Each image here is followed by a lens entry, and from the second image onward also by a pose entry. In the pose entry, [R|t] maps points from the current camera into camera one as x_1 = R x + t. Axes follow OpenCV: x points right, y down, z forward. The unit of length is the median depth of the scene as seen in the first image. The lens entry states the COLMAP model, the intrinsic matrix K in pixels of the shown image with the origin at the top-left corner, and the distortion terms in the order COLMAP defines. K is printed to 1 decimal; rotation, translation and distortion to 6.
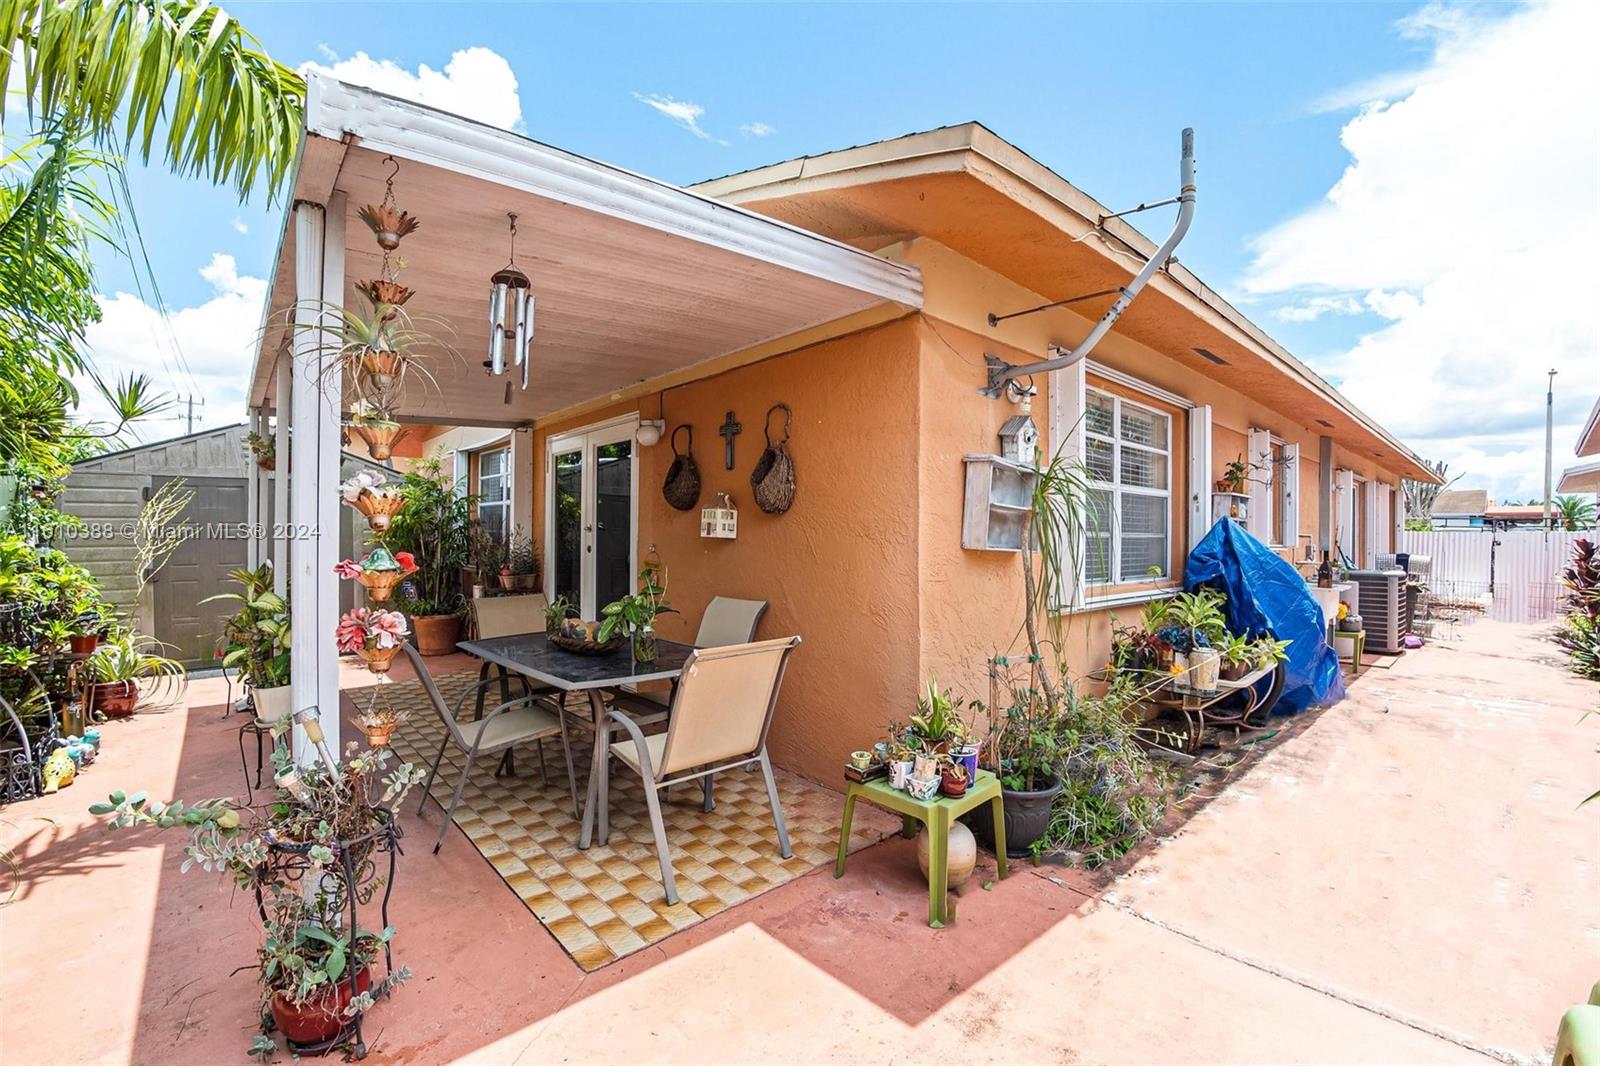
lens RADIAL K [[724.0, 0, 800.0], [0, 724.0, 533.0], [0, 0, 1]] dist [-0.032967, 0.000896]
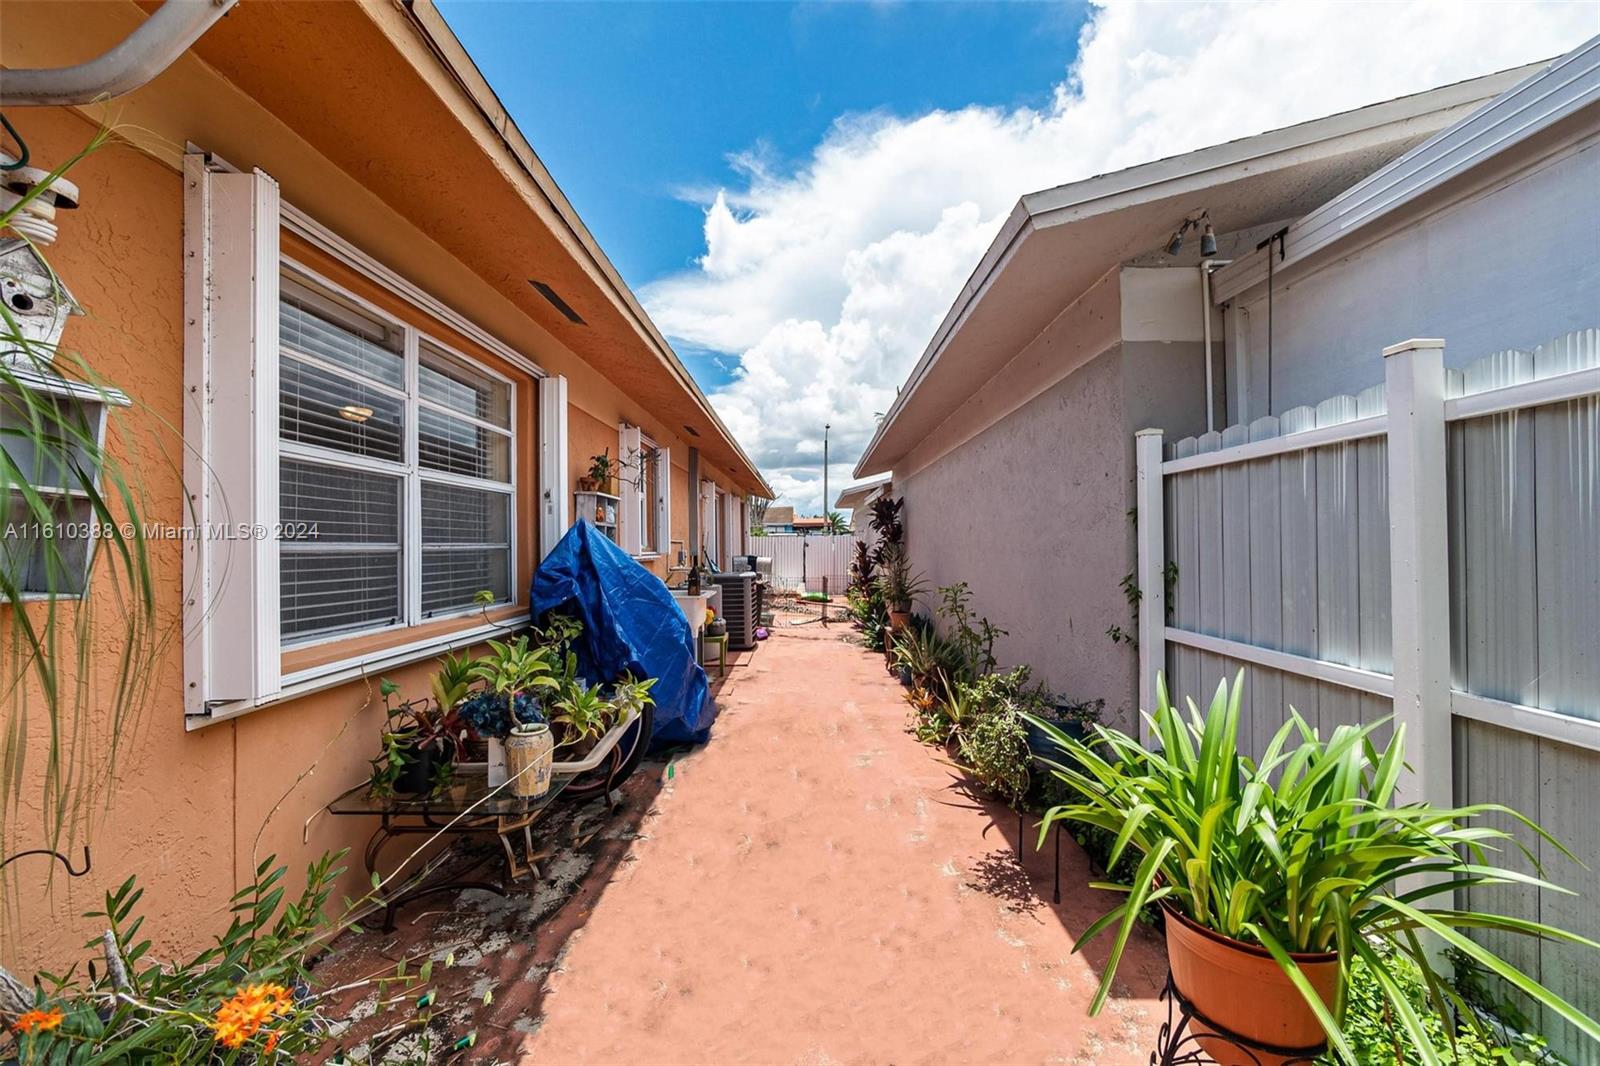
lens RADIAL K [[666.5, 0, 800.0], [0, 666.5, 533.0], [0, 0, 1]] dist [-0.038271, 0.004701]
pose [[0.703897, -0.008877, 0.710247, 0.234465], [0.019021, 0.999799, -0.006354, 0.000501], [-0.710047, 0.017983, 0.703924, 0.307348]]
